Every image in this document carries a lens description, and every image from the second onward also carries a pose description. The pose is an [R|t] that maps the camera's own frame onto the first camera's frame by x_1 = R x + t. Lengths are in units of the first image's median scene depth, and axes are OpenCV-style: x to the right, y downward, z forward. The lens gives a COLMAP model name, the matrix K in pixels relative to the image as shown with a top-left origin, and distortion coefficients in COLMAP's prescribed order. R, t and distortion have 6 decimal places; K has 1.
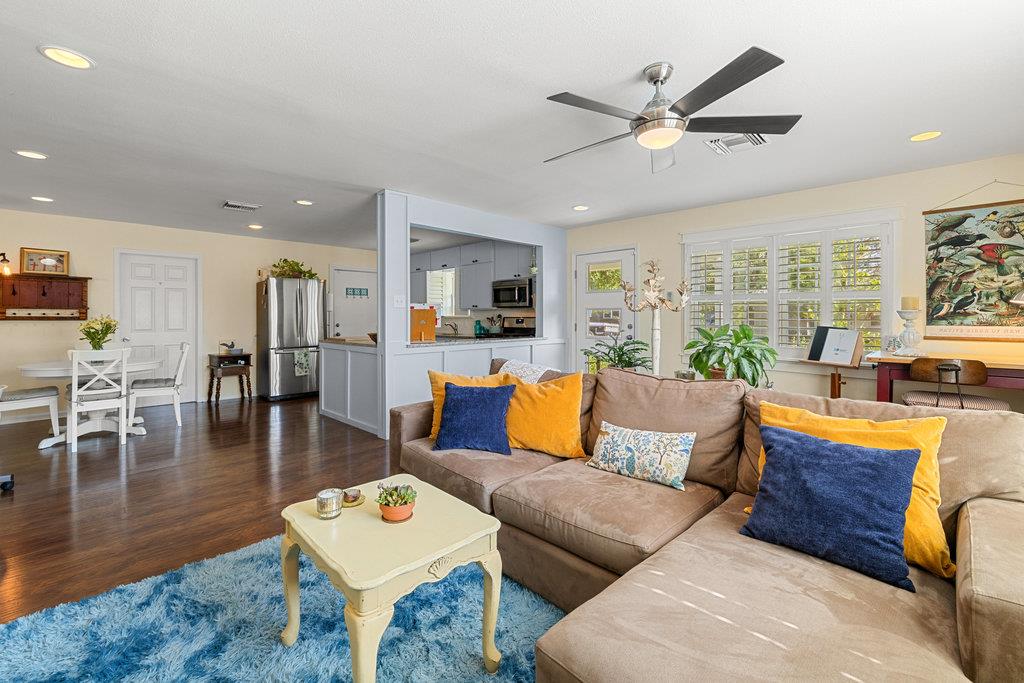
lens RADIAL K [[445.3, 0, 517.3], [0, 445.3, 312.7], [0, 0, 1]] dist [0.004247, -0.000438]
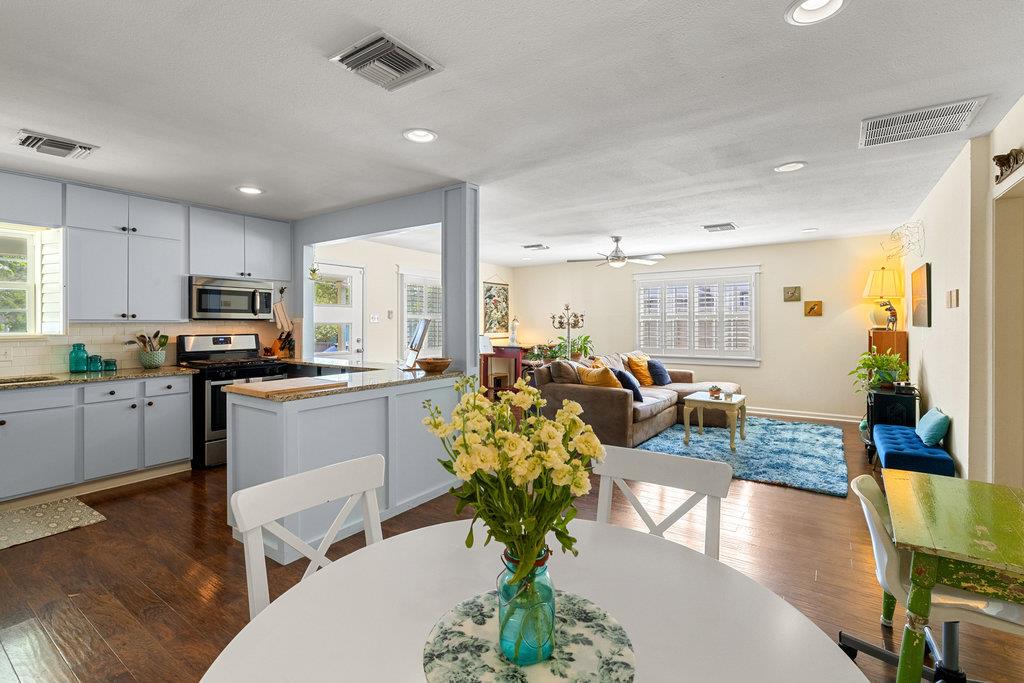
lens RADIAL K [[465.5, 0, 509.5], [0, 465.5, 323.2], [0, 0, 1]] dist [-0.003369, 0.000183]
pose [[-0.168278, 0.002414, 0.985737, -1.420332], [-0.008699, 0.999954, -0.003934, -0.013236], [-0.985701, -0.009237, -0.168250, 1.297092]]
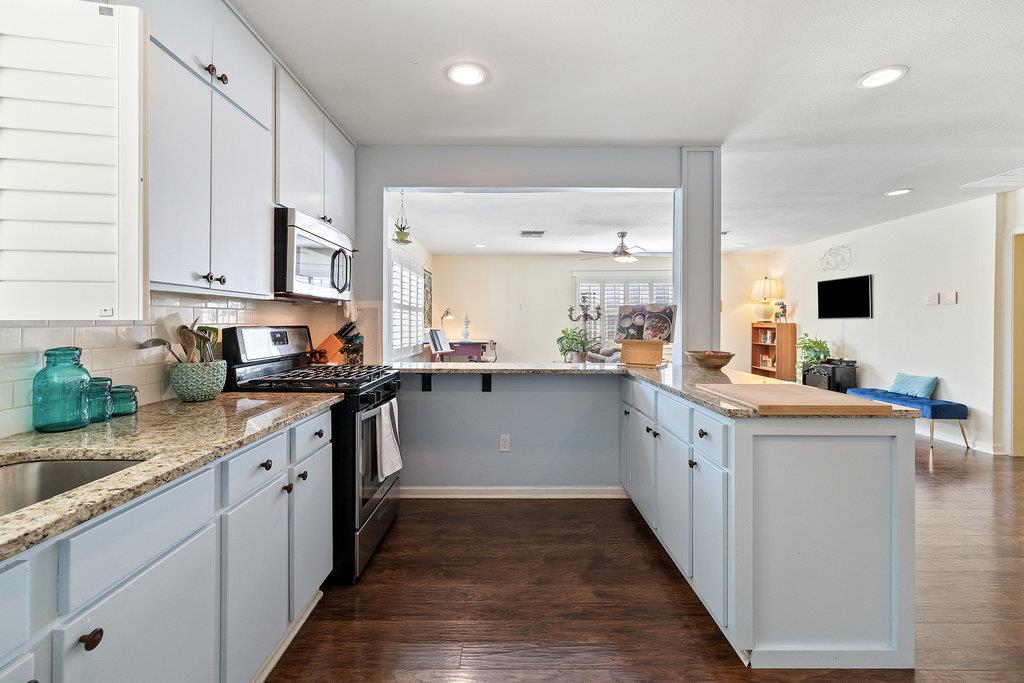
lens RADIAL K [[445.3, 0, 509.1], [0, 445.3, 319.2], [0, 0, 1]] dist [0.004247, -0.000438]
pose [[-0.703349, 0.006882, 0.710811, -0.709790], [-0.006810, 0.999842, -0.016419, 0.018843], [-0.710812, -0.016388, -0.703191, 2.101665]]
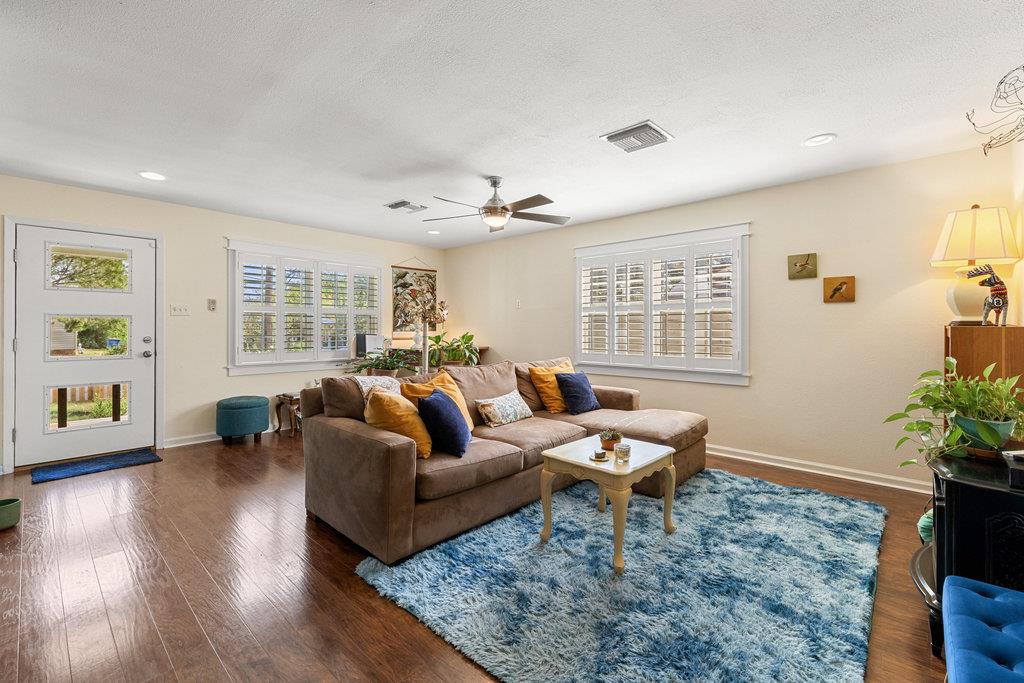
lens RADIAL K [[445.3, 0, 506.6], [0, 445.3, 326.2], [0, 0, 1]] dist [0.004247, -0.000438]
pose [[-0.036306, -0.000200, 0.999341, -0.840679], [-0.009873, 0.999951, -0.000158, 0.003057], [-0.999292, -0.009873, -0.036306, 0.638679]]
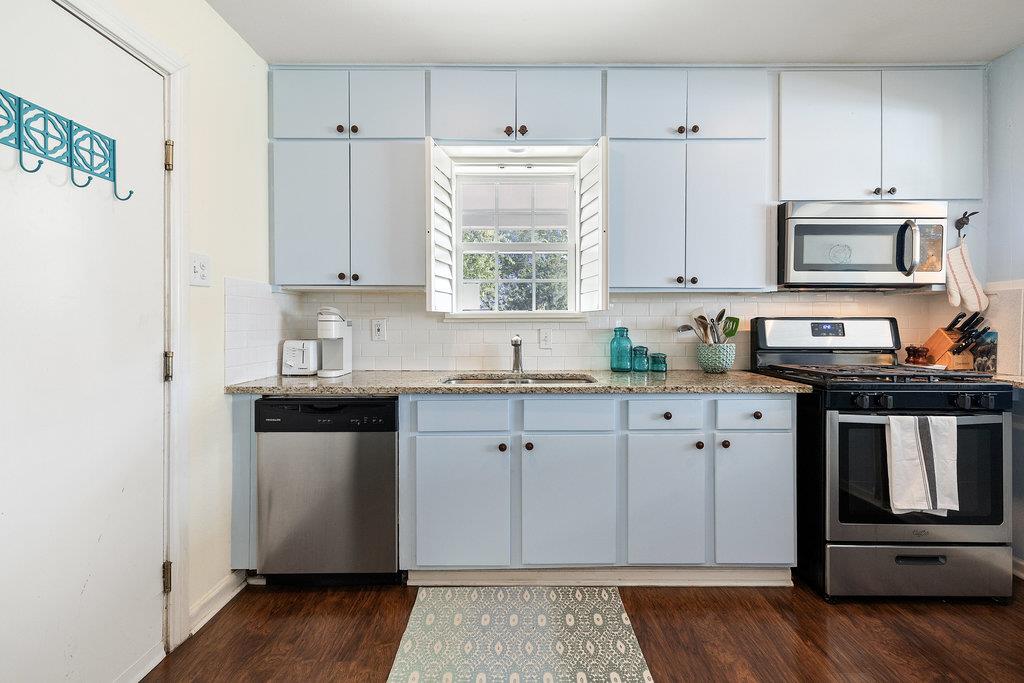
lens RADIAL K [[445.3, 0, 524.1], [0, 445.3, 326.0], [0, 0, 1]] dist [0.004247, -0.000438]
pose [[0.709967, 0.004335, 0.704221, -0.771559], [-0.011130, 0.999925, 0.005066, 0.034844], [-0.704147, -0.011435, 0.709962, 1.723817]]
